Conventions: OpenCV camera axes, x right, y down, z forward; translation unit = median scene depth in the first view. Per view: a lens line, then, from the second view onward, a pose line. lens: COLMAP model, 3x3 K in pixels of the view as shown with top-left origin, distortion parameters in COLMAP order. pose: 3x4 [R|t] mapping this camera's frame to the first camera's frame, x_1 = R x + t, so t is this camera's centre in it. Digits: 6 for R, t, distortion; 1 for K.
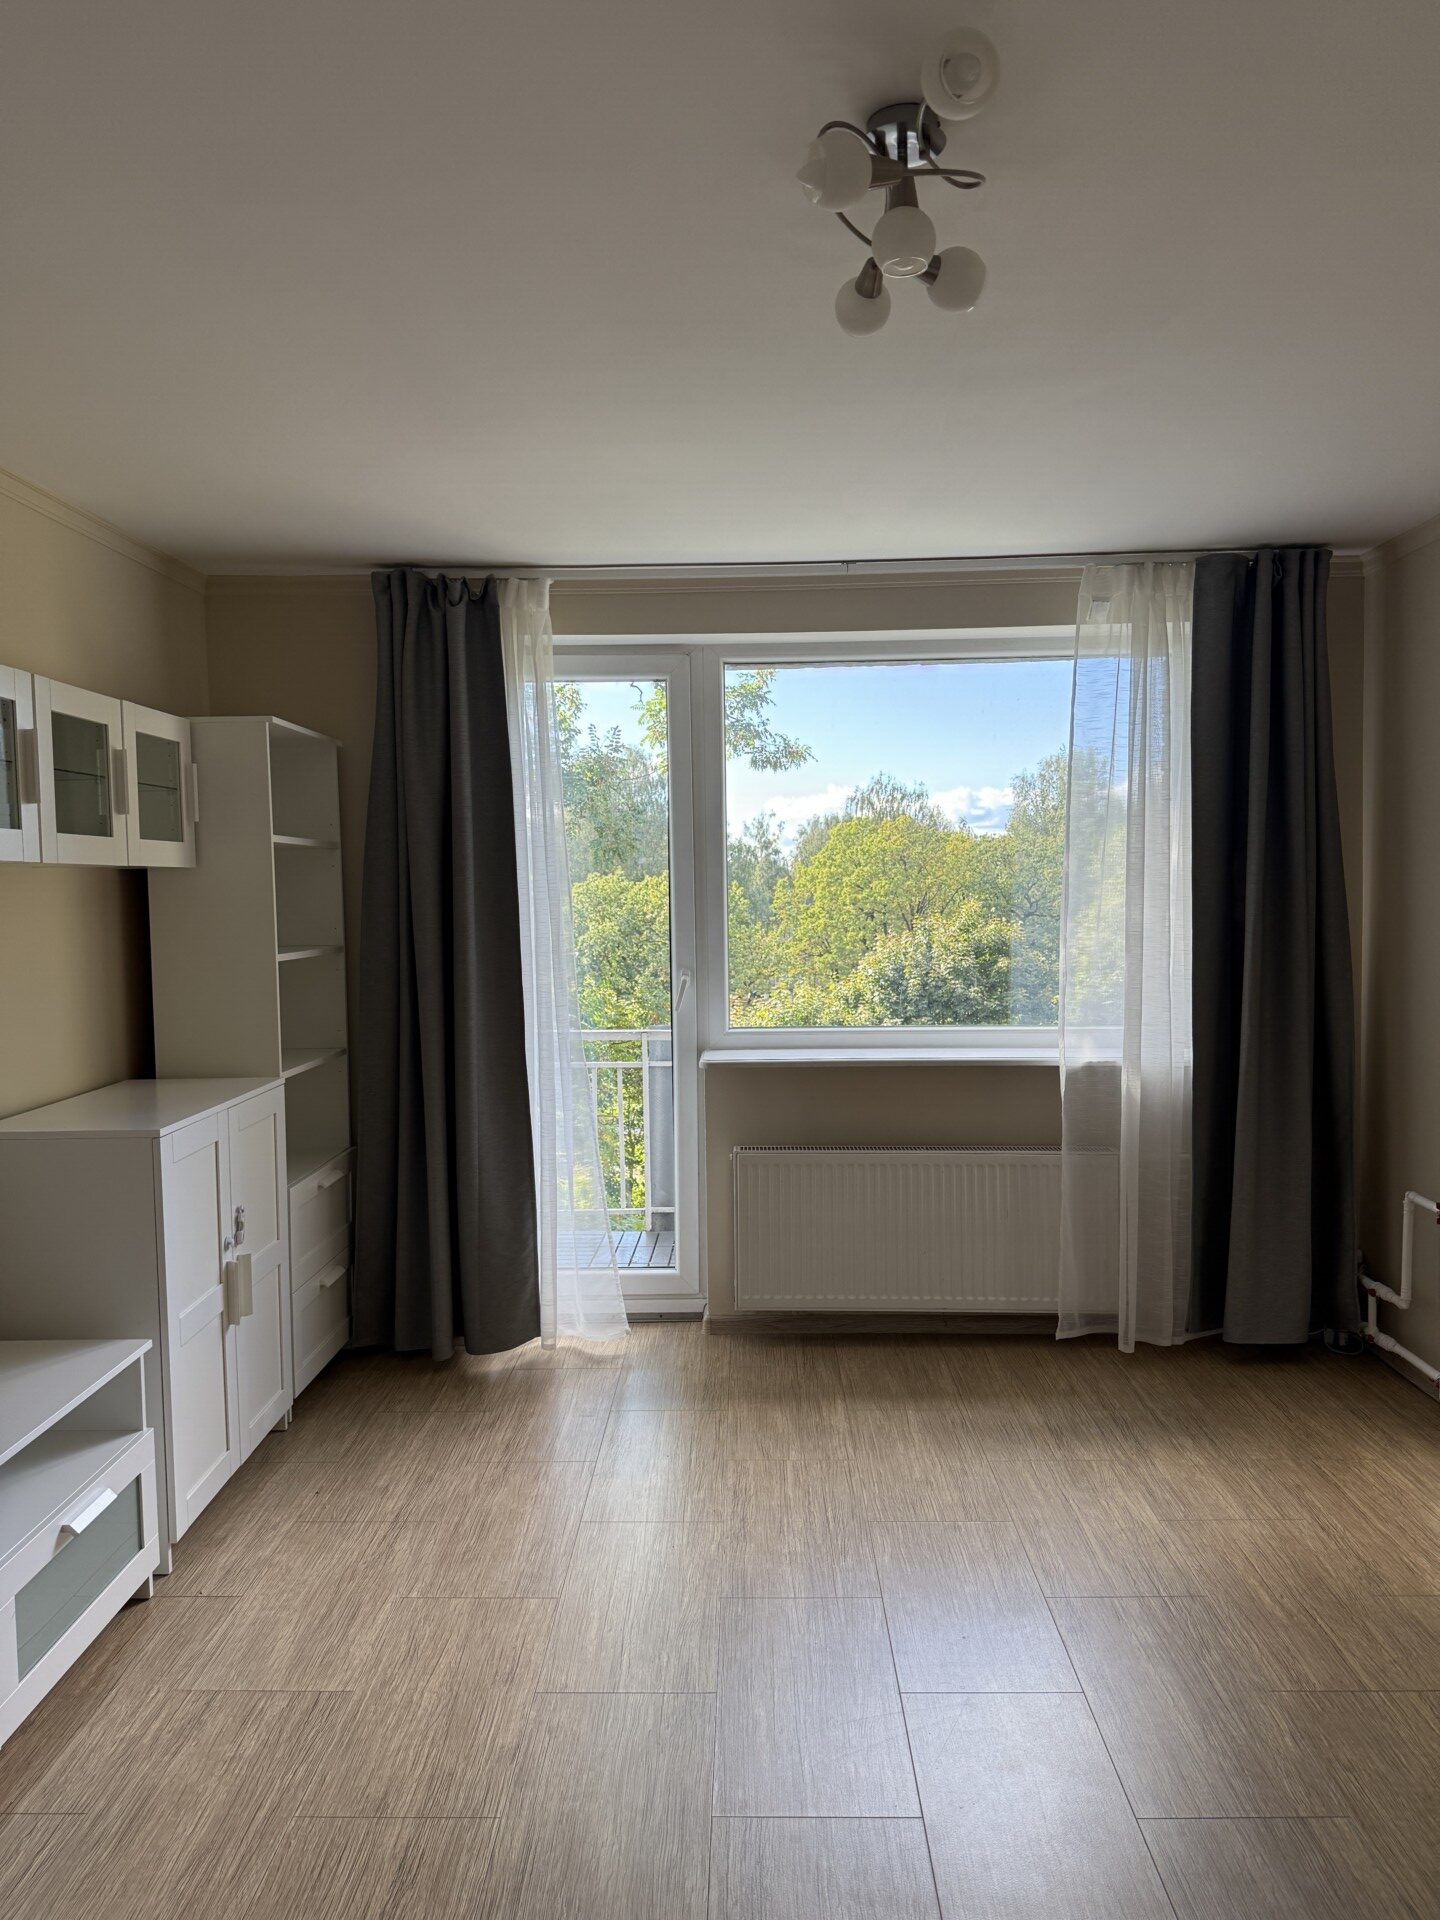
lens RADIAL K [[1355.5, 0, 719.3], [0, 1355.5, 955.2], [0, 0, 1]] dist [0.040226, -0.018778]
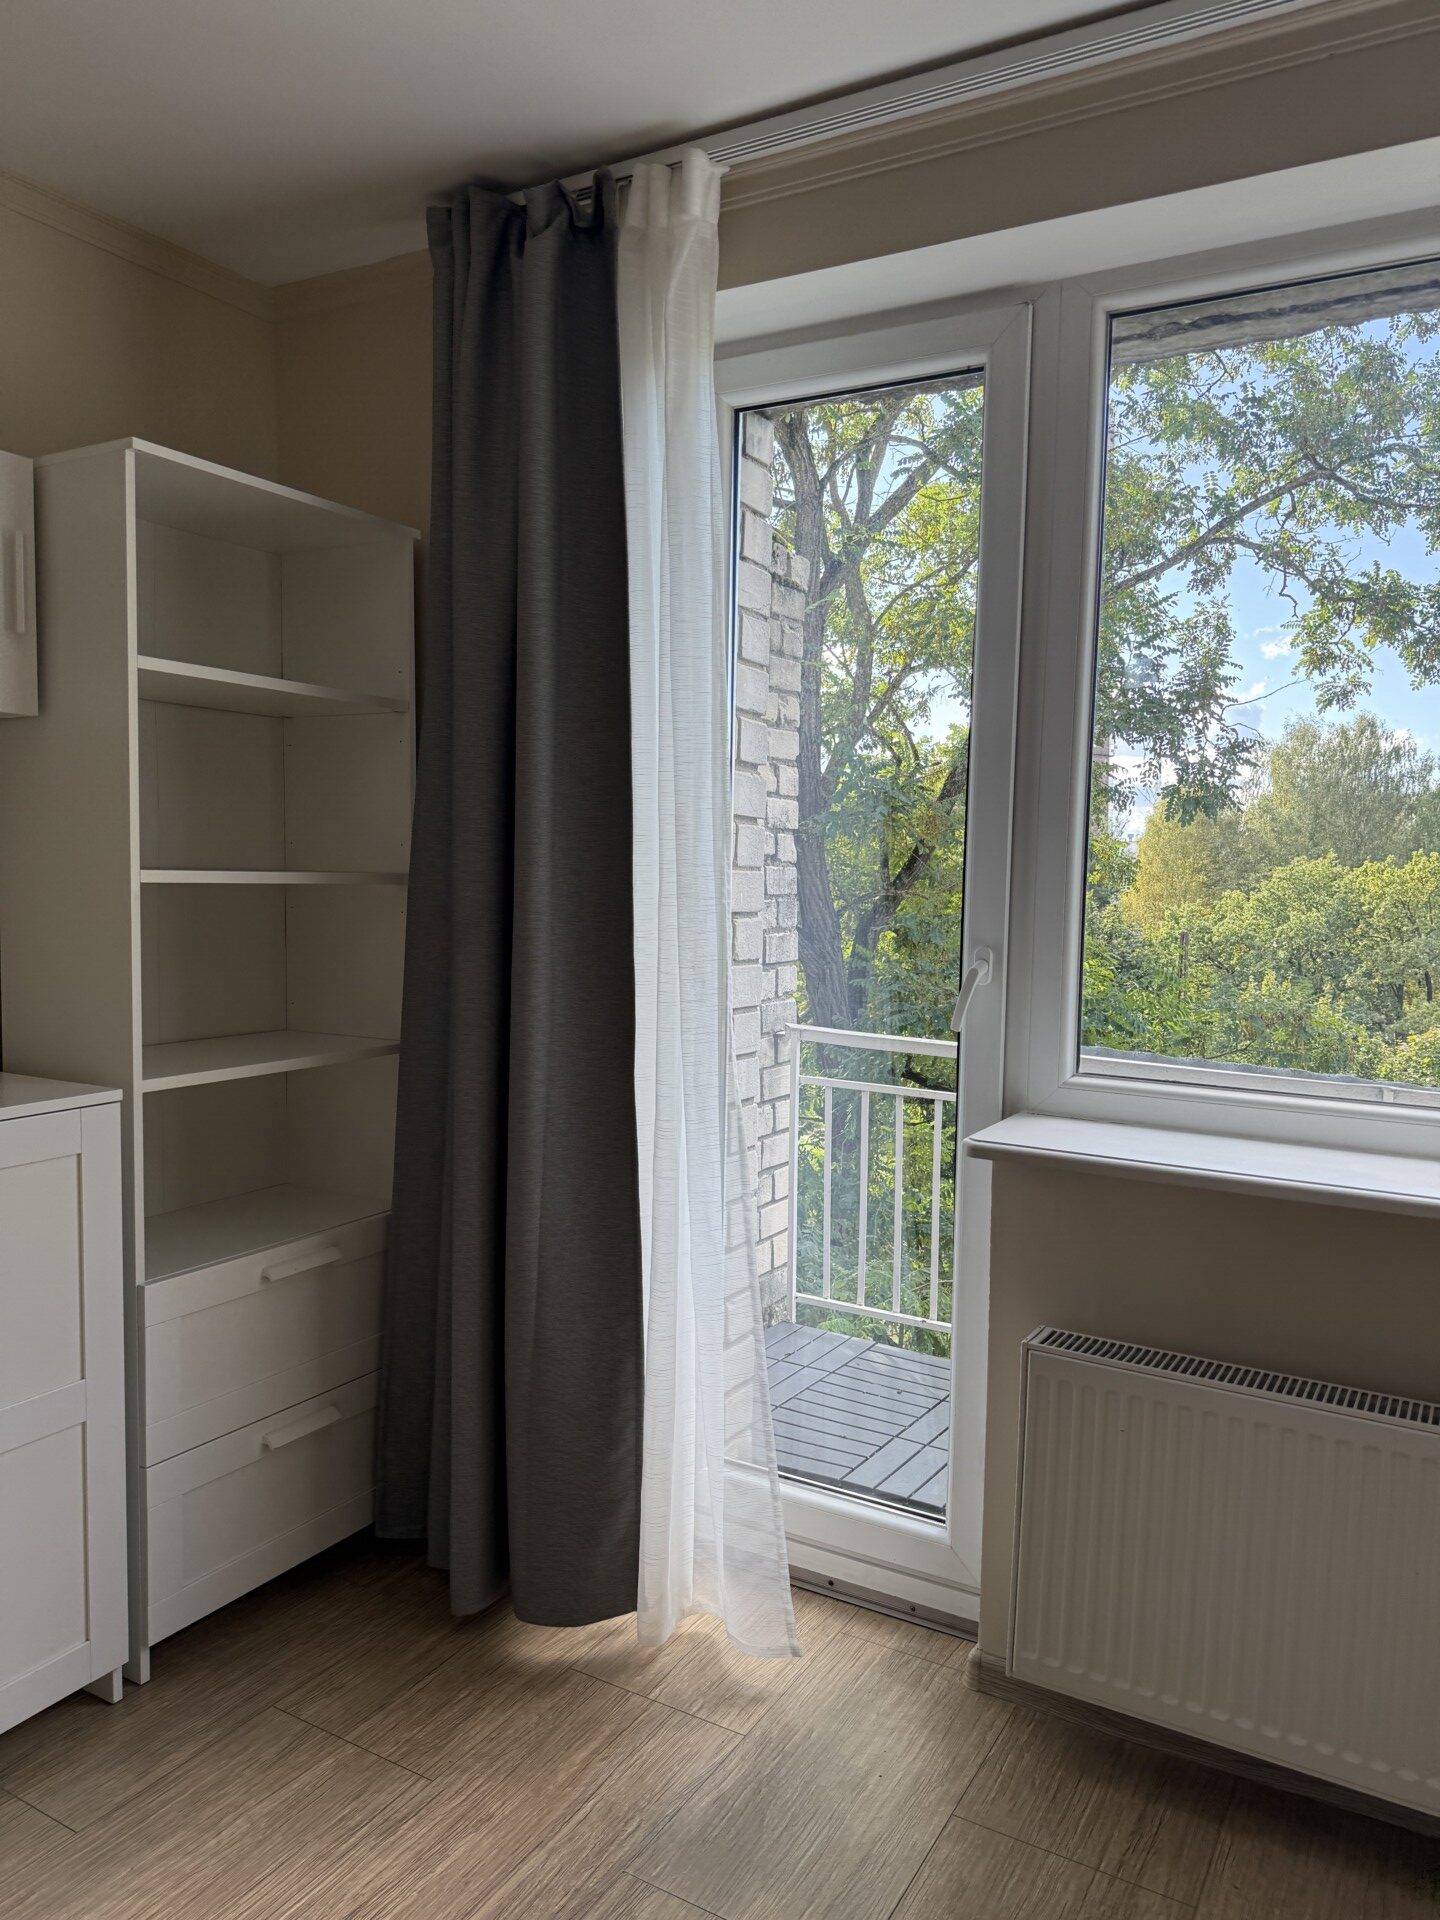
lens RADIAL K [[1355.5, 0, 734.7], [0, 1355.5, 957.2], [0, 0, 1]] dist [0.040226, -0.018778]
pose [[0.877757, 0.067870, -0.474274, 0.143100], [-0.060415, 0.997693, 0.030960, 0.002696], [0.475281, 0.001478, 0.879833, 0.549792]]
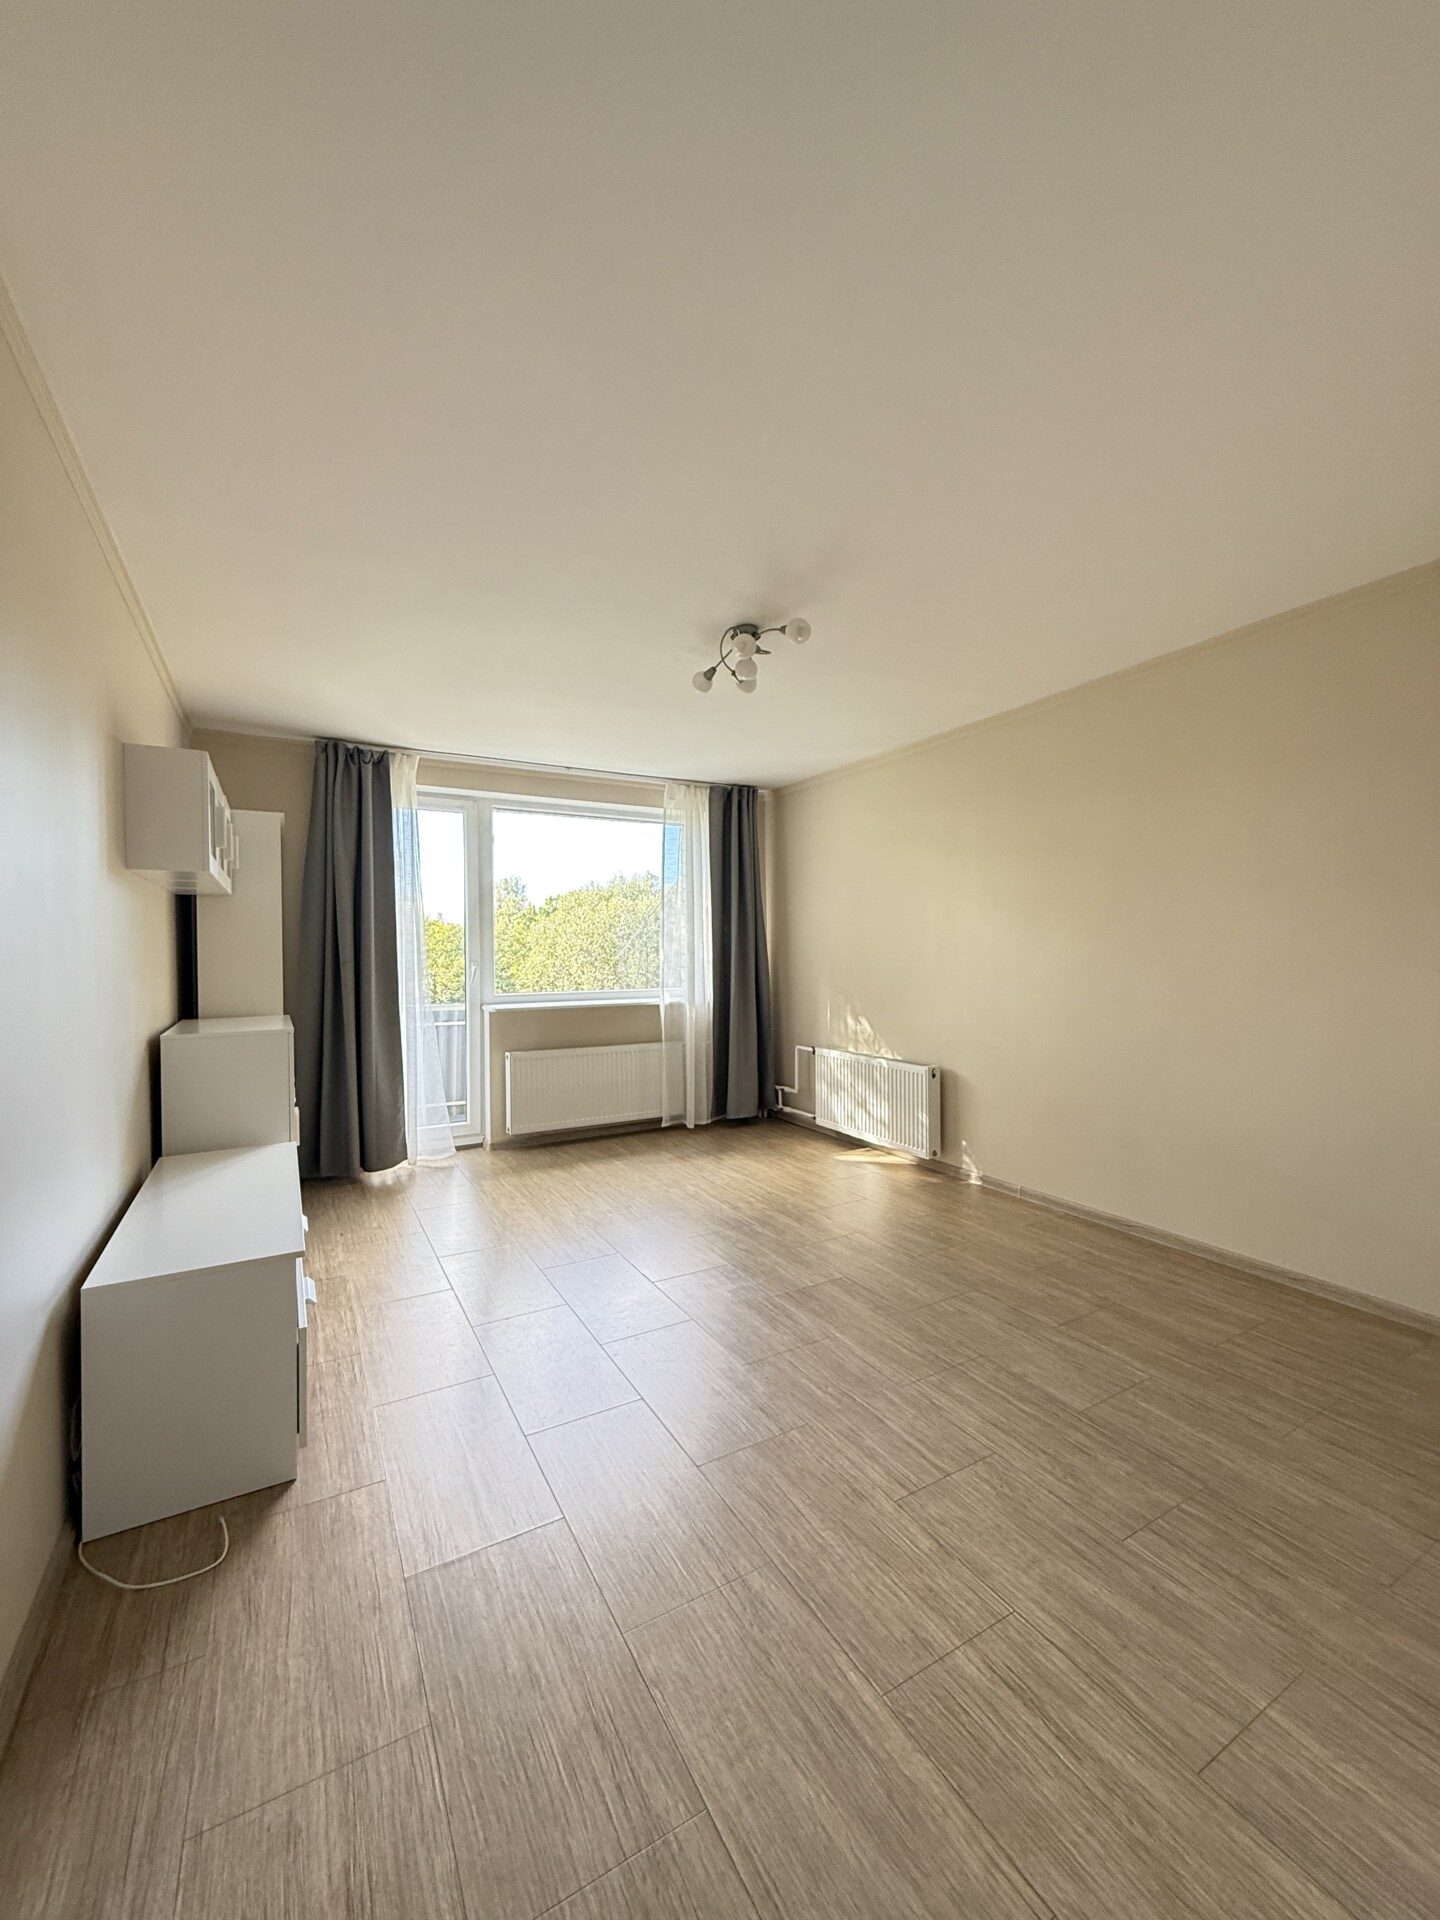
lens RADIAL K [[765.2, 0, 728.7], [0, 765.2, 957.0], [0, 0, 1]] dist [-0.007659, 0.000178]
pose [[0.857130, 0.002038, 0.515097, -0.298359], [0.023271, 0.998818, -0.042676, 0.060618], [-0.514575, 0.048566, 0.856069, -0.130647]]
